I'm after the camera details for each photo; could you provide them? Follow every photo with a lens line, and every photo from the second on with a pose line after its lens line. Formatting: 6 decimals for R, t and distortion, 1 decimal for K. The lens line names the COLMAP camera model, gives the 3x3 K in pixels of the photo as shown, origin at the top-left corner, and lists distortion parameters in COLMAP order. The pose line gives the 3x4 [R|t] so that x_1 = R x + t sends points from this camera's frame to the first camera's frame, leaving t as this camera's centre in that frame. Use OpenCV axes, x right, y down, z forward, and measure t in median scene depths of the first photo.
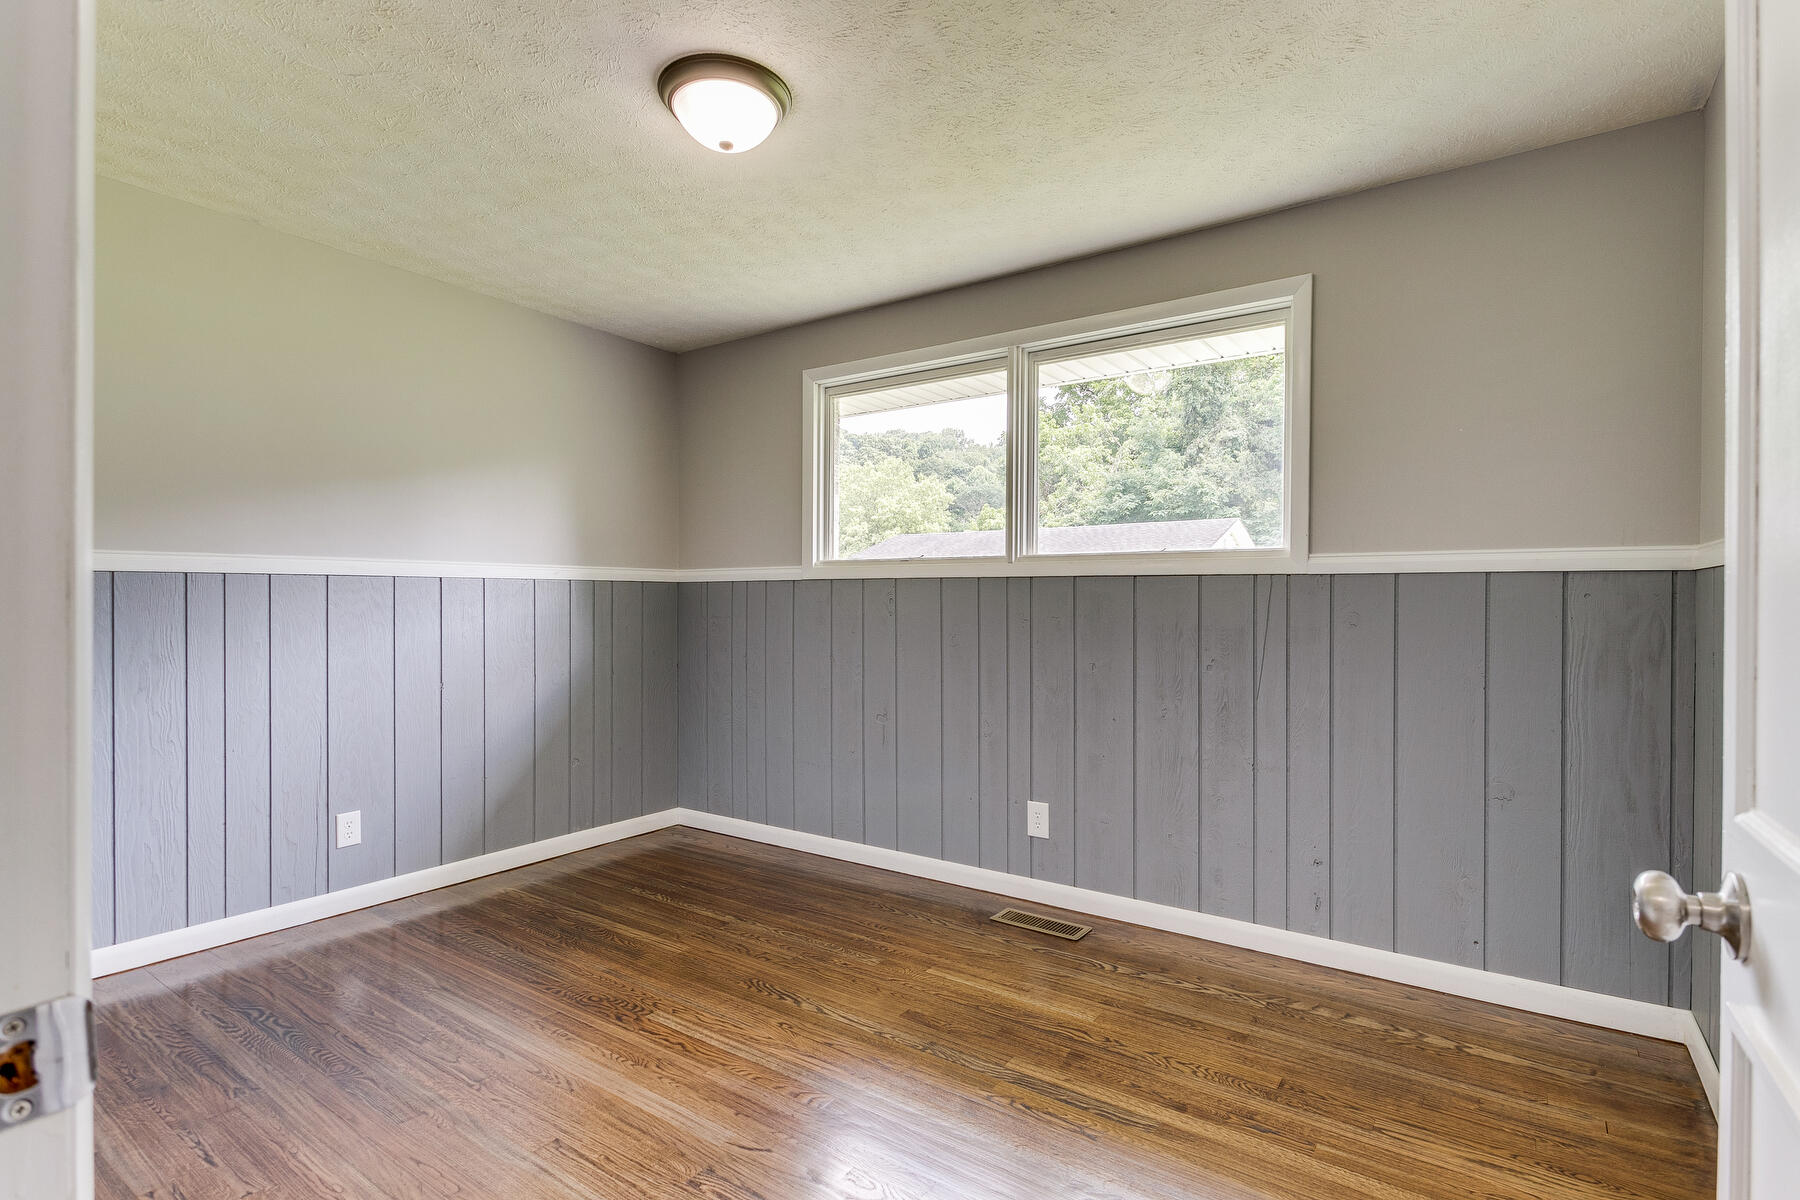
lens RADIAL K [[874.9, 0, 900.6], [0, 874.9, 600.2], [0, 0, 1]] dist [-0.000509, -0.000541]
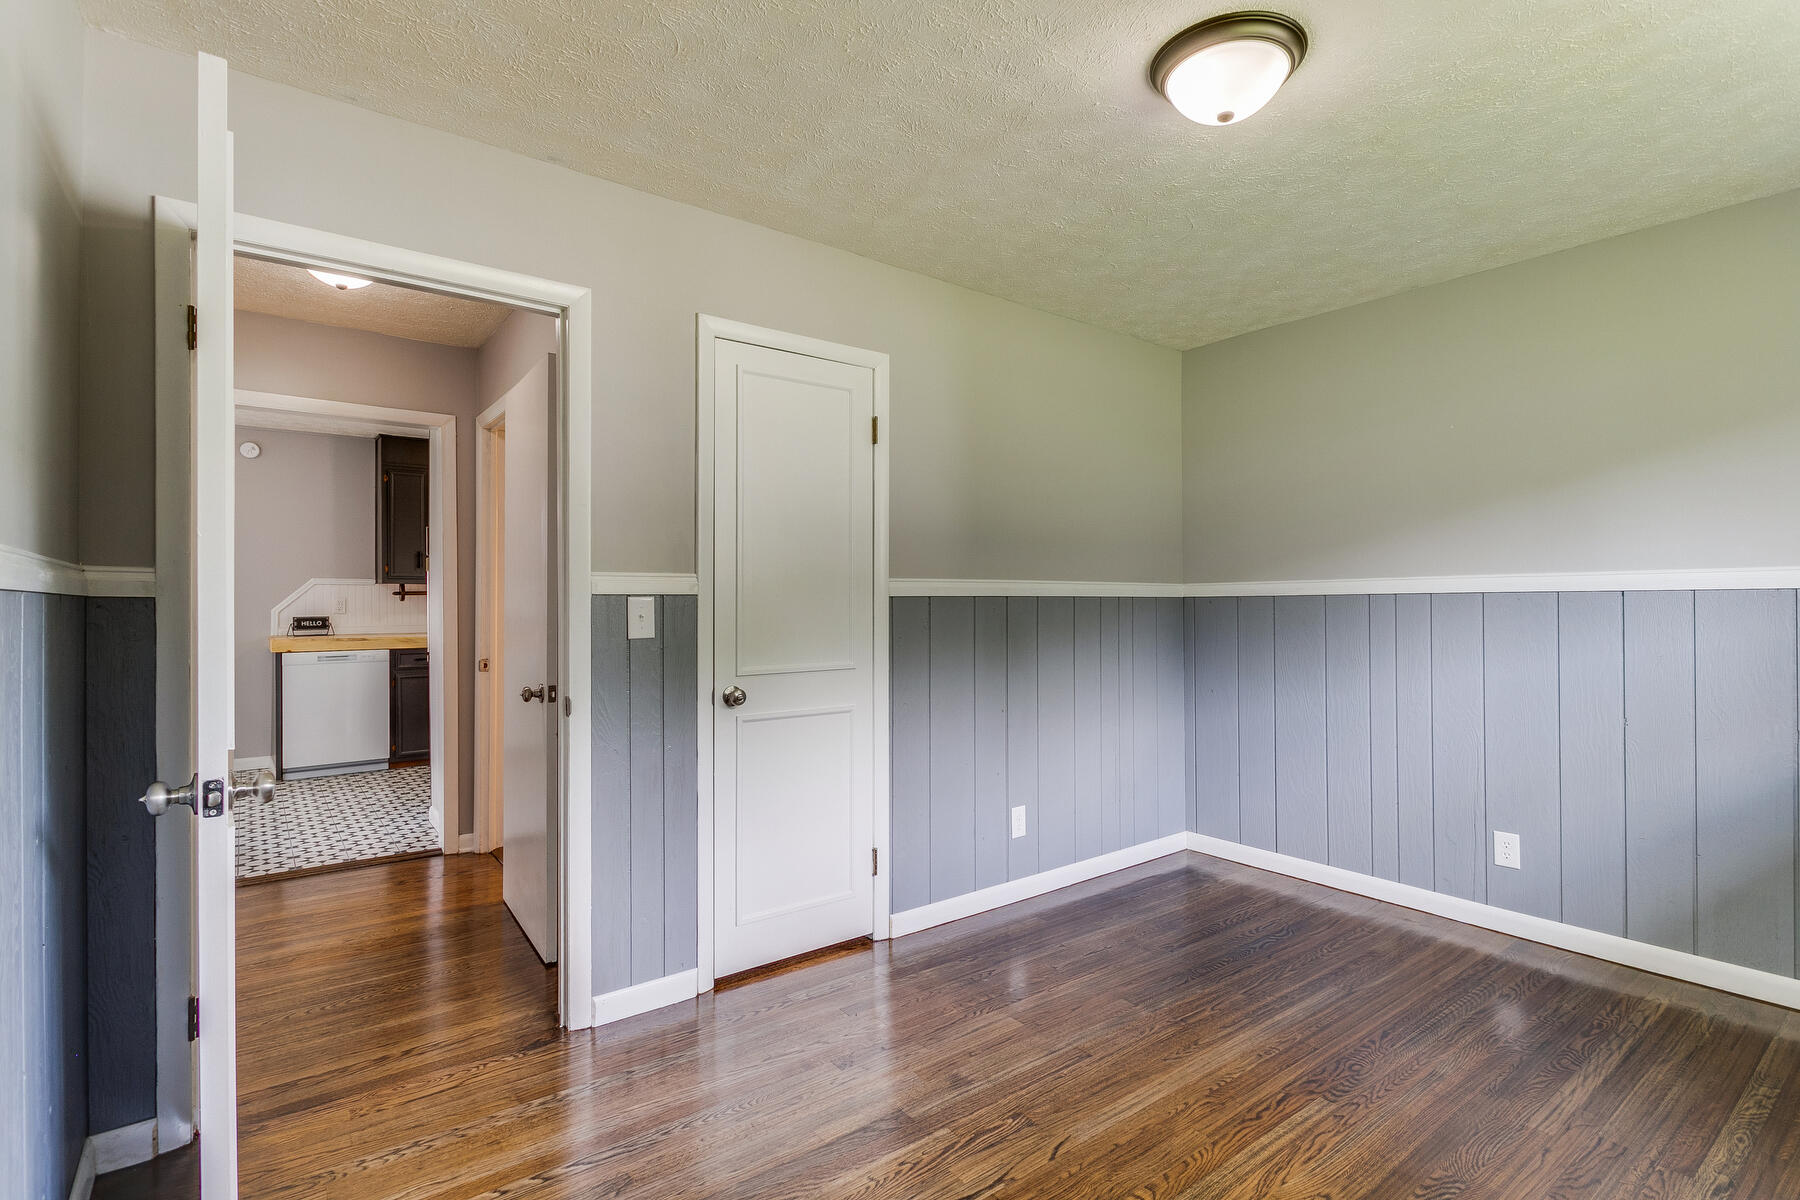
lens RADIAL K [[836.4, 0, 900.2], [0, 836.4, 602.4], [0, 0, 1]] dist [-0.020414, -0.000312]
pose [[-0.317385, -0.009649, -0.948248, 0.490441], [-0.008634, 0.999936, -0.007285, -0.003746], [0.948257, 0.005875, -0.317448, 0.679265]]
